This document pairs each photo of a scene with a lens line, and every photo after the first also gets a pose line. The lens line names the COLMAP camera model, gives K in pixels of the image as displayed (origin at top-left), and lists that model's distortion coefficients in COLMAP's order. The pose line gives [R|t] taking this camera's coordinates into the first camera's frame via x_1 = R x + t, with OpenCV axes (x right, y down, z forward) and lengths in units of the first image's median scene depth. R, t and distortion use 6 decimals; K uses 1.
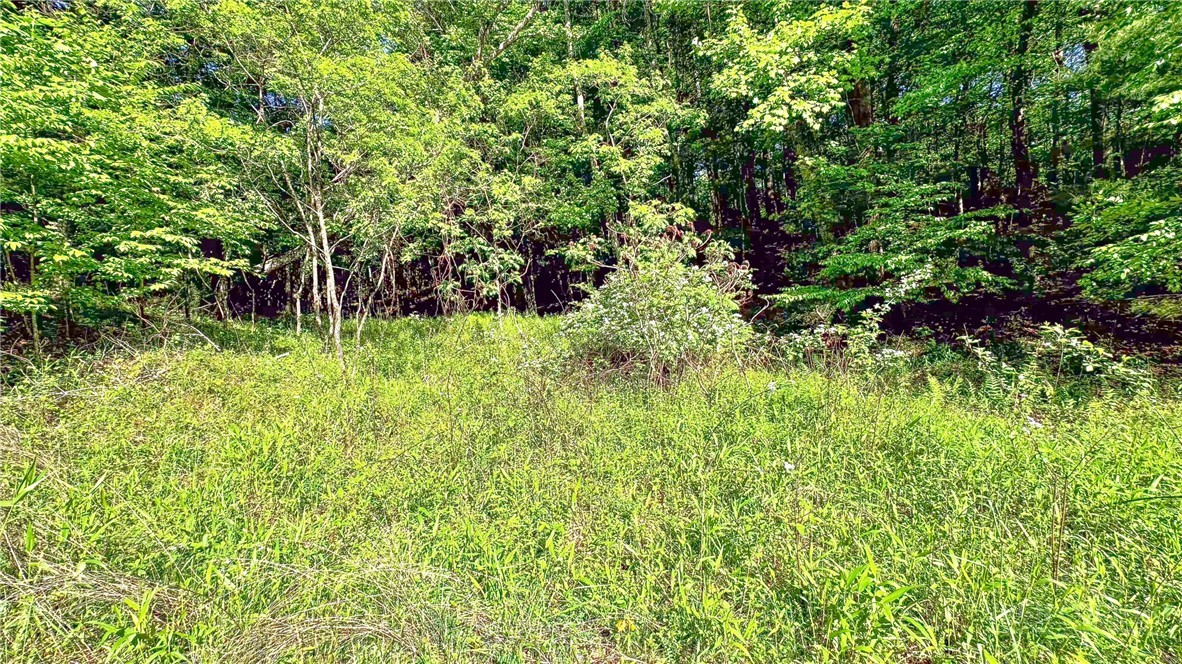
lens RADIAL K [[471.6, 0, 591.0], [0, 471.6, 332.0], [0, 0, 1]] dist [-0.001551, 0.000124]
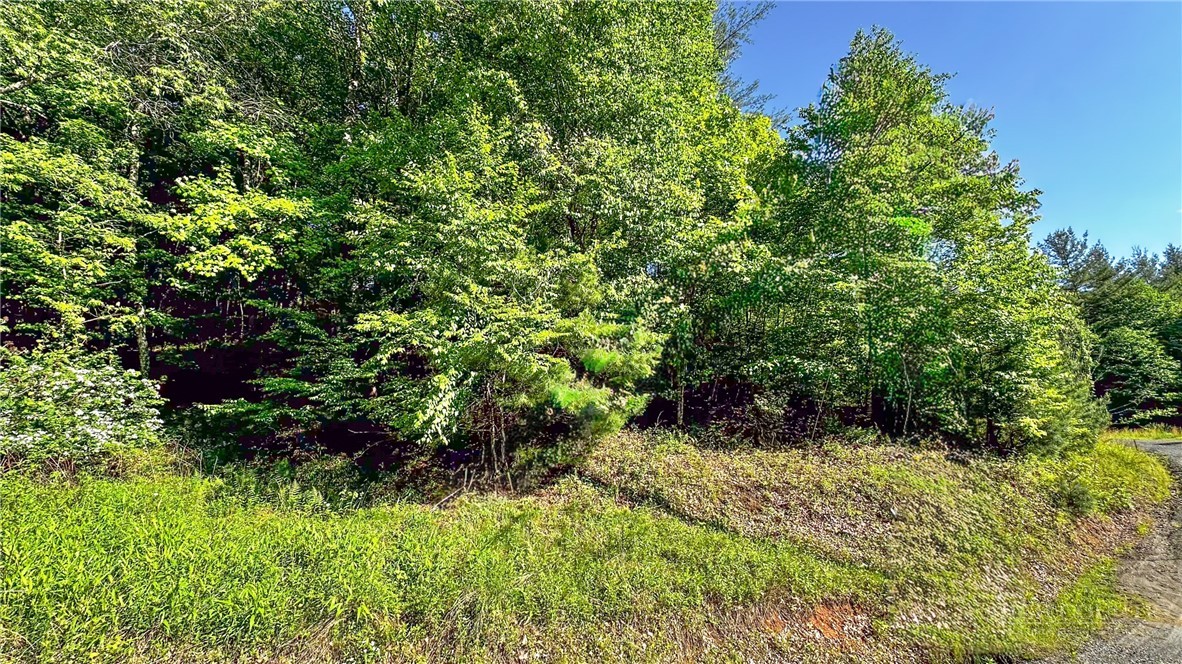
lens RADIAL K [[467.3, 0, 591.0], [0, 467.3, 332.0], [0, 0, 1]] dist [0.000446, 0.000301]
pose [[0.815528, 0.201228, 0.542606, 0.579404], [-0.073918, 0.966141, -0.247201, -0.048180], [-0.573978, 0.161491, 0.802789, -0.526178]]
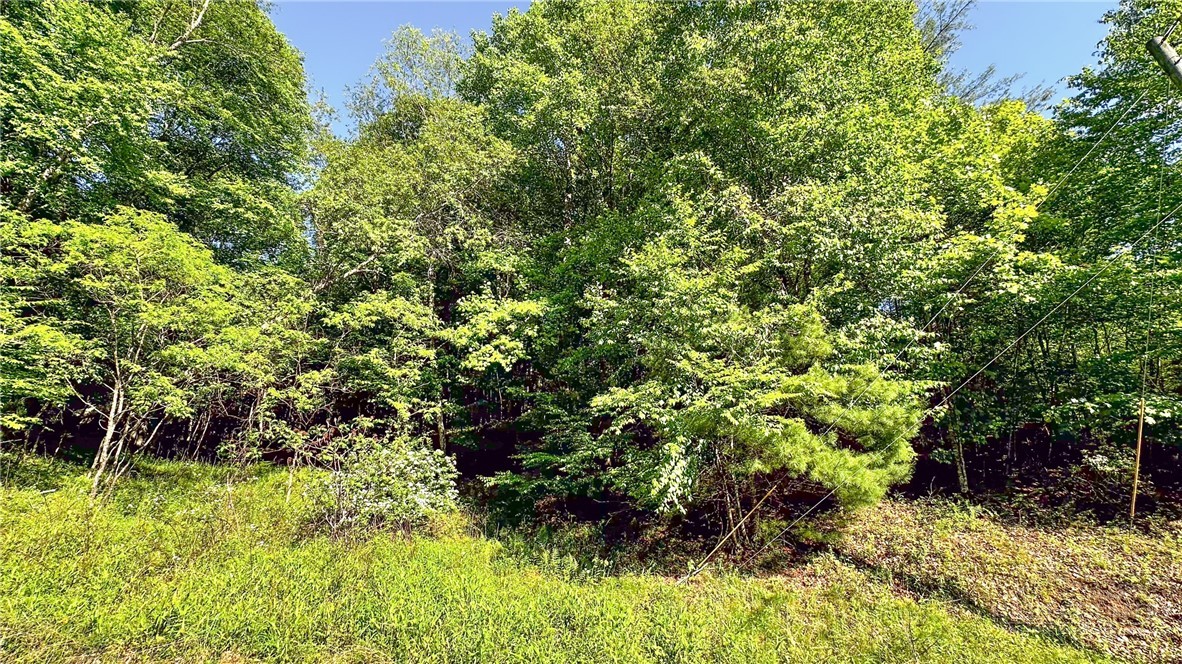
lens RADIAL K [[468.9, 0, 591.0], [0, 468.9, 332.0], [0, 0, 1]] dist [0.001103, -0.000049]
pose [[0.983482, 0.135312, 0.120226, 0.547842], [-0.087399, 0.936638, -0.339221, -0.047717], [-0.158509, 0.323110, 0.932992, -0.533152]]
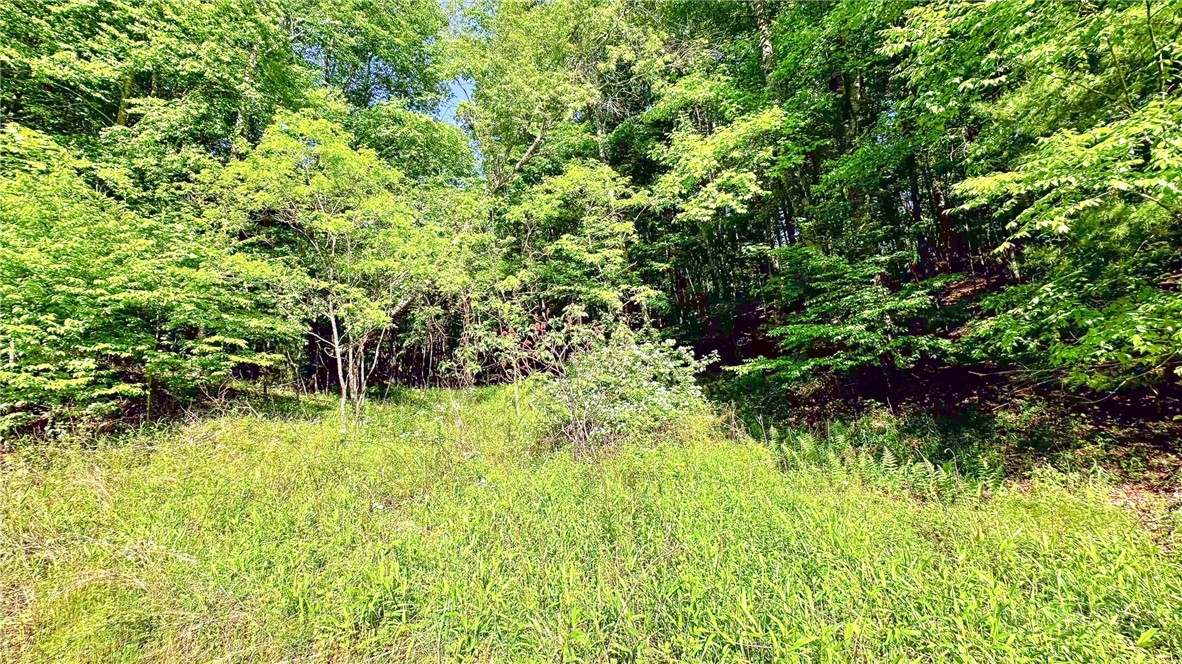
lens RADIAL K [[471.6, 0, 591.0], [0, 471.6, 332.0], [0, 0, 1]] dist [-0.001551, 0.000124]
pose [[0.970441, -0.035756, -0.238674, 0.388632], [0.003339, 0.990858, -0.134864, -0.018882], [0.241314, 0.130081, 0.961689, -0.101113]]
